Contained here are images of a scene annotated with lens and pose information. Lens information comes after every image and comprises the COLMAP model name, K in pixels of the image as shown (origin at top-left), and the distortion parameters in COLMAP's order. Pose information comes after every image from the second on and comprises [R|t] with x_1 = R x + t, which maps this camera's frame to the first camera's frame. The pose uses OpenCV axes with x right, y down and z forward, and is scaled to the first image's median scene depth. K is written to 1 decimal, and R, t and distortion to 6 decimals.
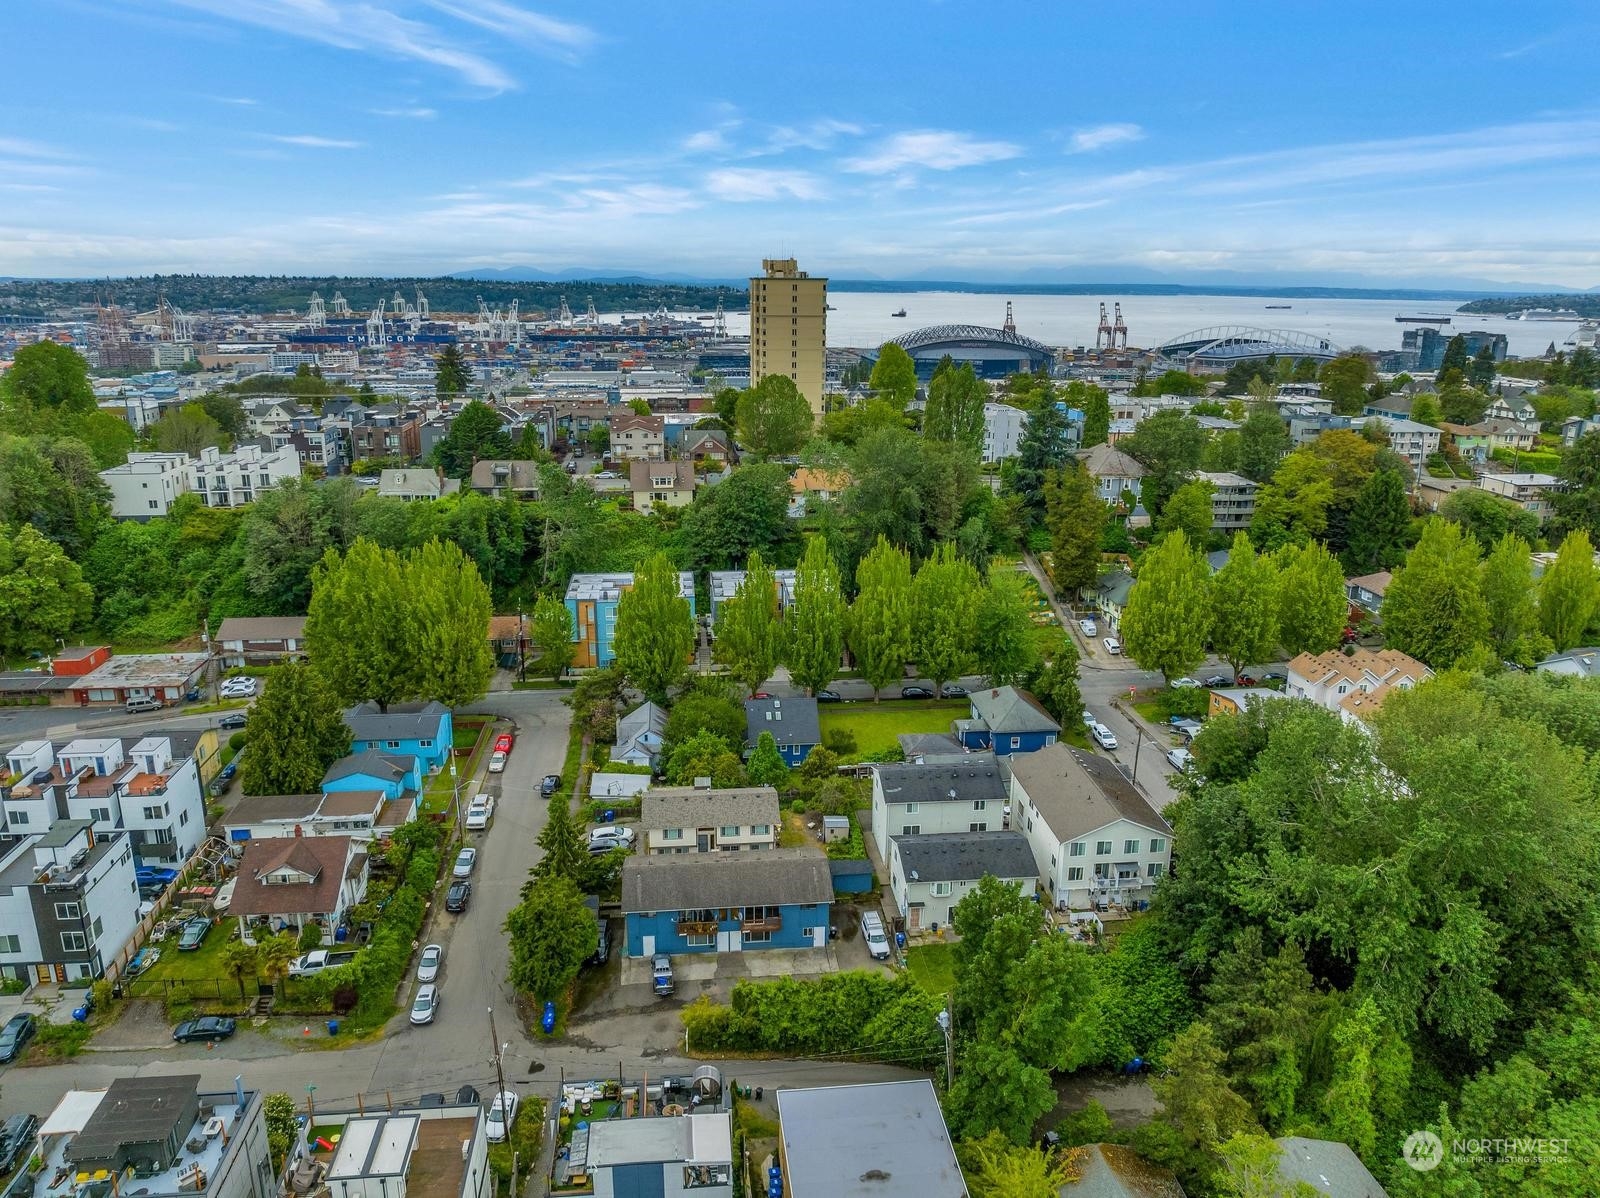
lens RADIAL K [[1126.1, 0, 799.0], [0, 1126.1, 596.3], [0, 0, 1]] dist [-0.041301, 0.006608]
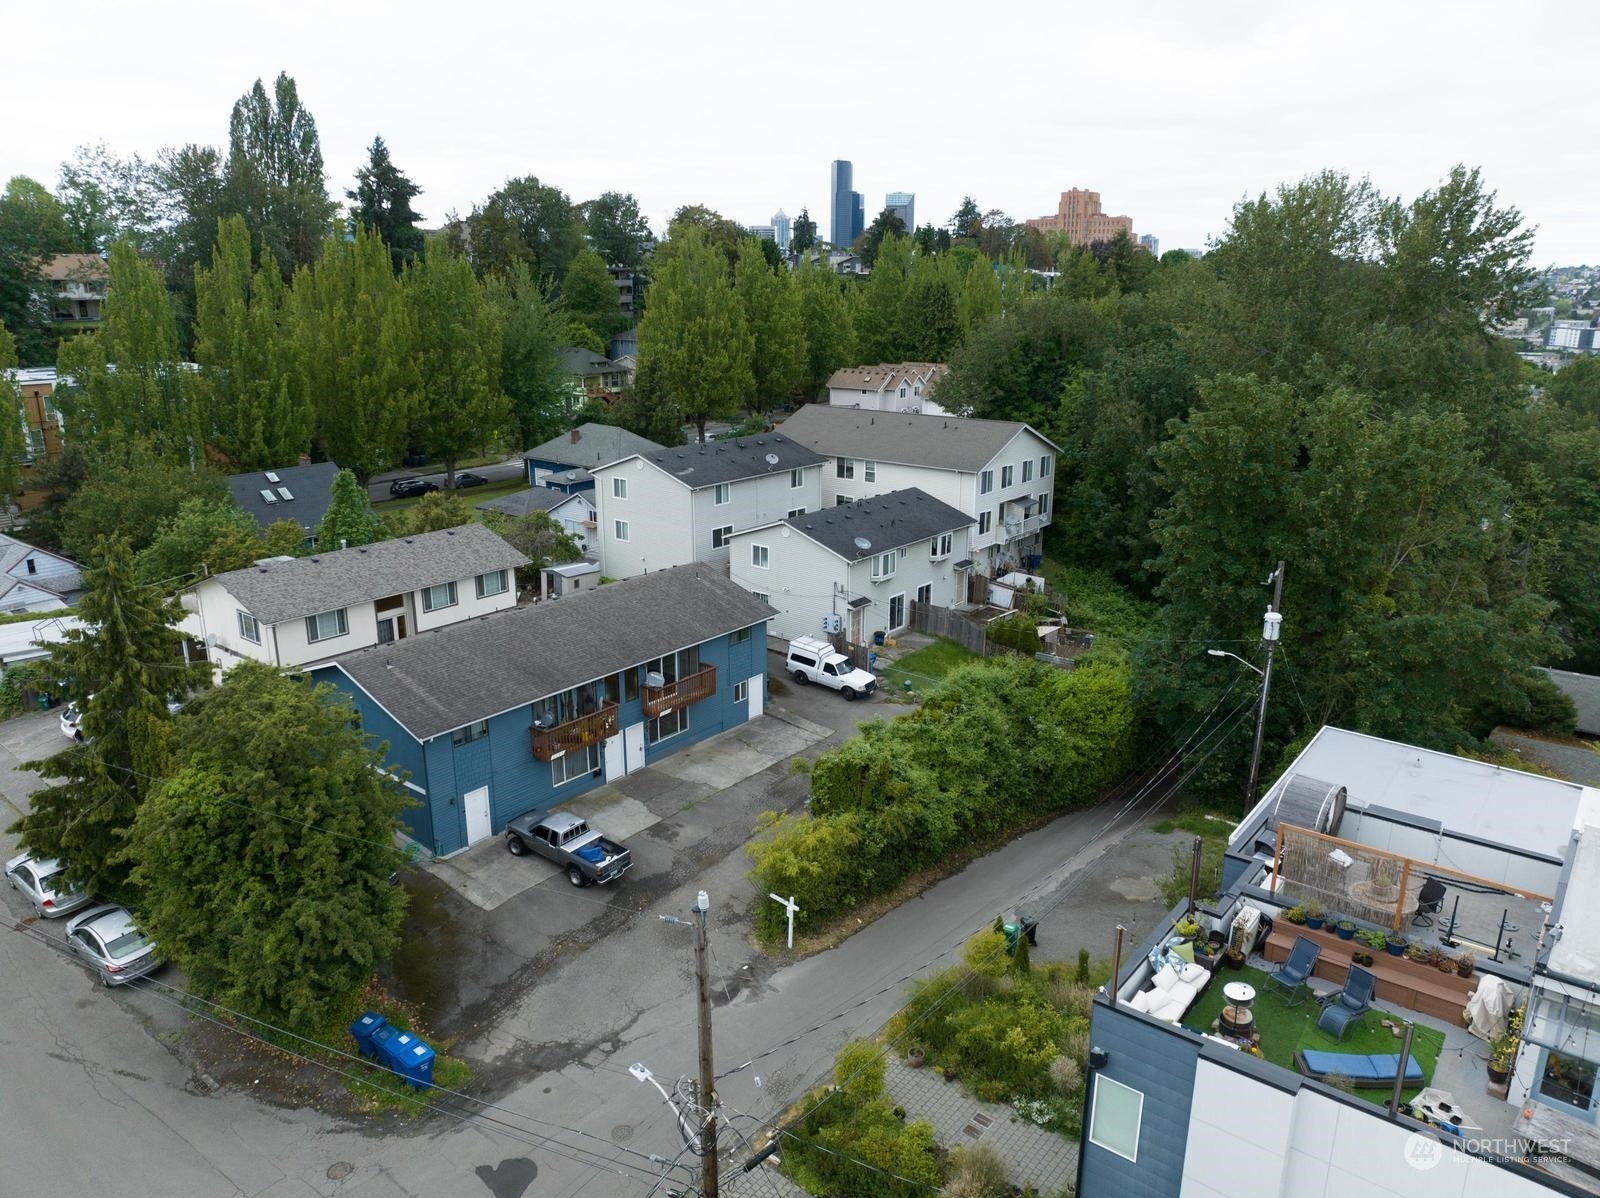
lens RADIAL K [[1126.1, 0, 802.3], [0, 1126.1, 605.0], [0, 0, 1]] dist [-0.041301, 0.006608]
pose [[0.705020, -0.205909, 0.678638, -0.184824], [0.197432, 0.976079, 0.091050, 0.133903], [-0.681152, 0.069792, 0.728808, 0.370738]]
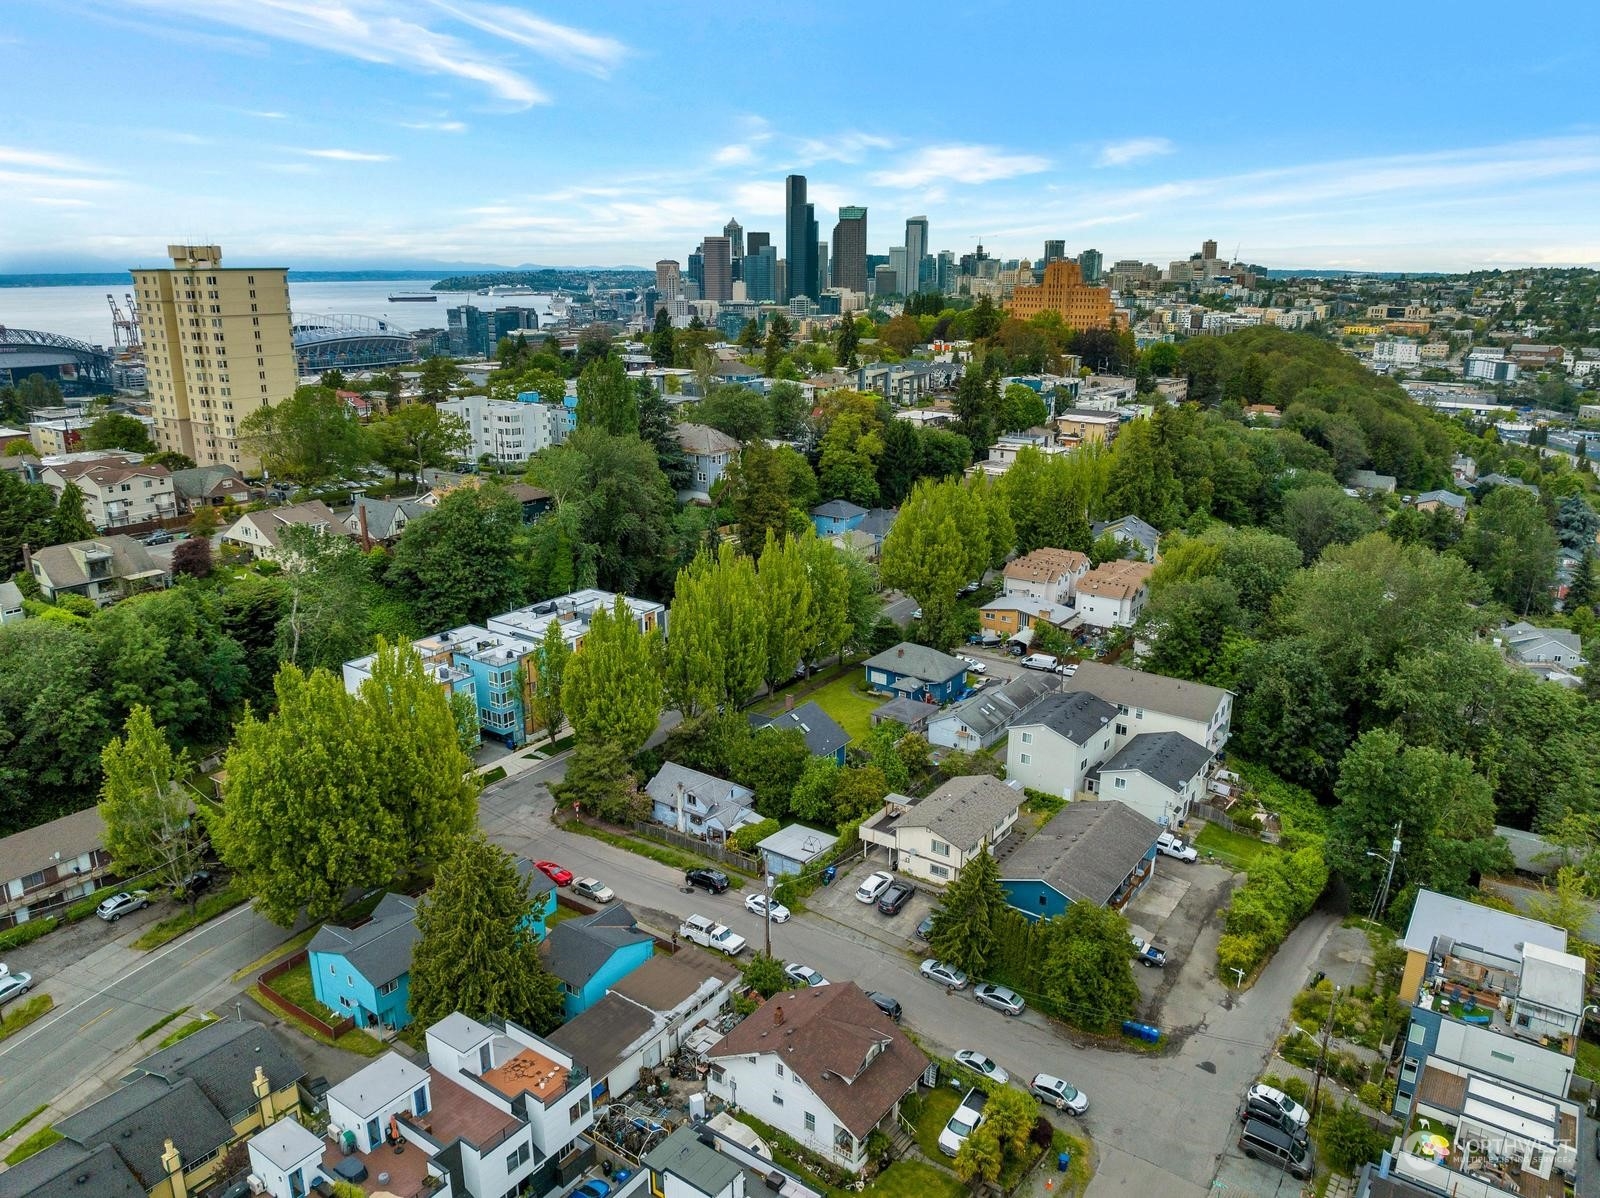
lens RADIAL K [[1126.1, 0, 802.7], [0, 1126.1, 599.8], [0, 0, 1]] dist [-0.041301, 0.006608]
pose [[0.664104, -0.217391, 0.715337, -0.569838], [0.205831, 0.972981, 0.104599, -0.083232], [-0.718749, 0.077774, 0.690907, 0.283394]]
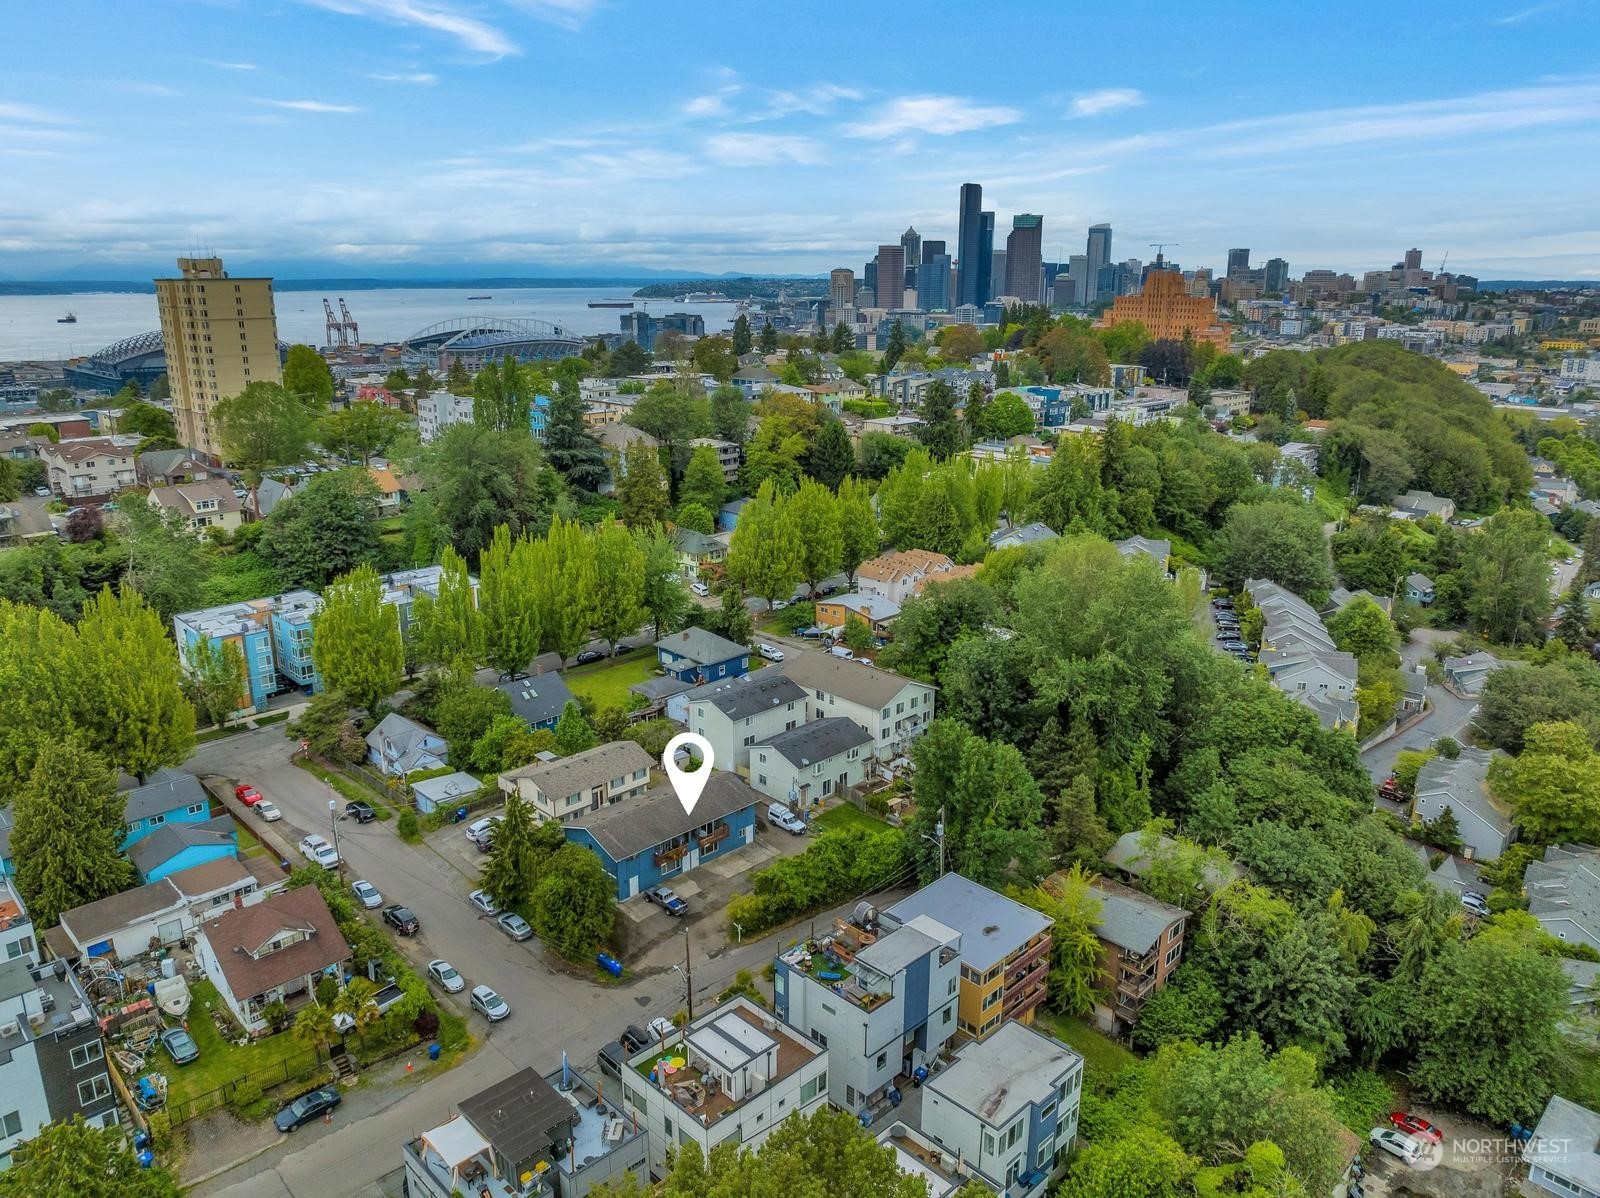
lens RADIAL K [[1126.1, 0, 801.9], [0, 1126.1, 599.5], [0, 0, 1]] dist [-0.041301, 0.006608]
pose [[0.782135, -0.177906, 0.597172, -0.365101], [0.172893, 0.982705, 0.066320, -0.005142], [-0.598643, 0.051376, 0.799367, 0.004867]]
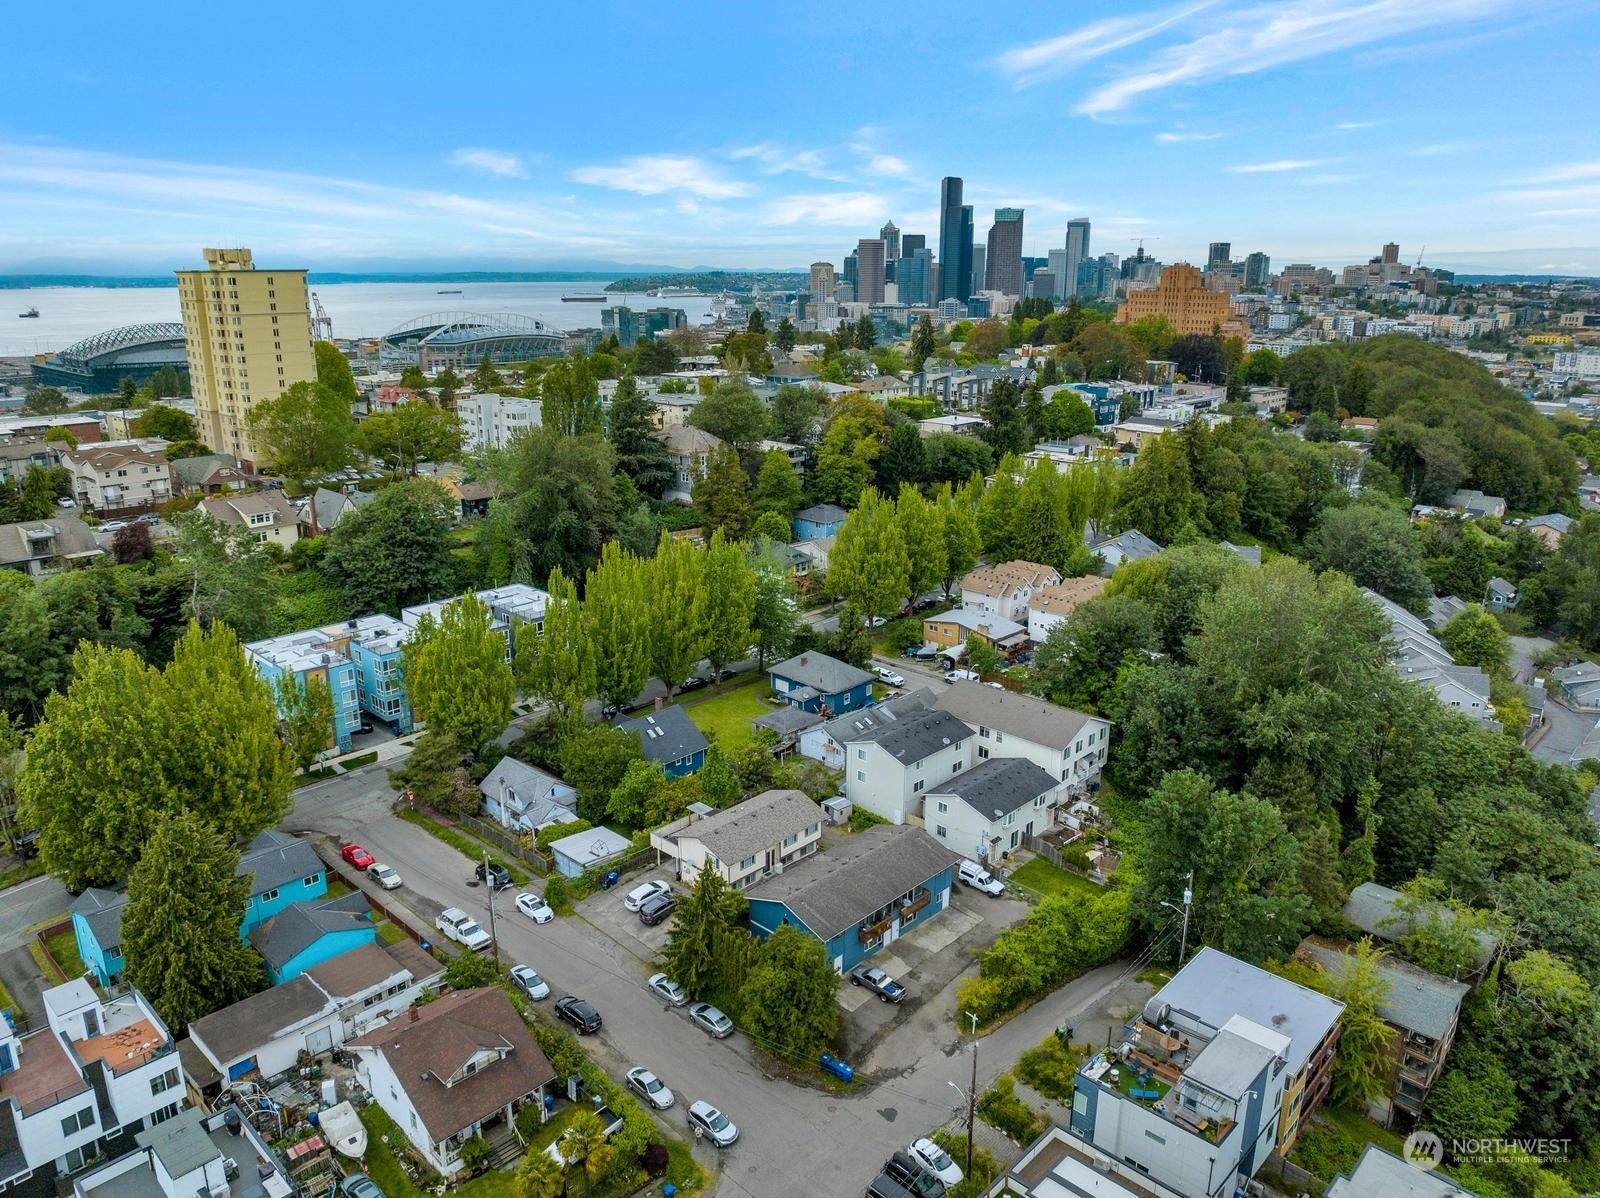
lens RADIAL K [[1126.1, 0, 801.8], [0, 1126.1, 600.0], [0, 0, 1]] dist [-0.041301, 0.006608]
pose [[0.765716, -0.186433, 0.615566, -0.411130], [0.177888, 0.981122, 0.075868, -0.044169], [-0.618090, 0.051408, 0.784425, 0.150191]]
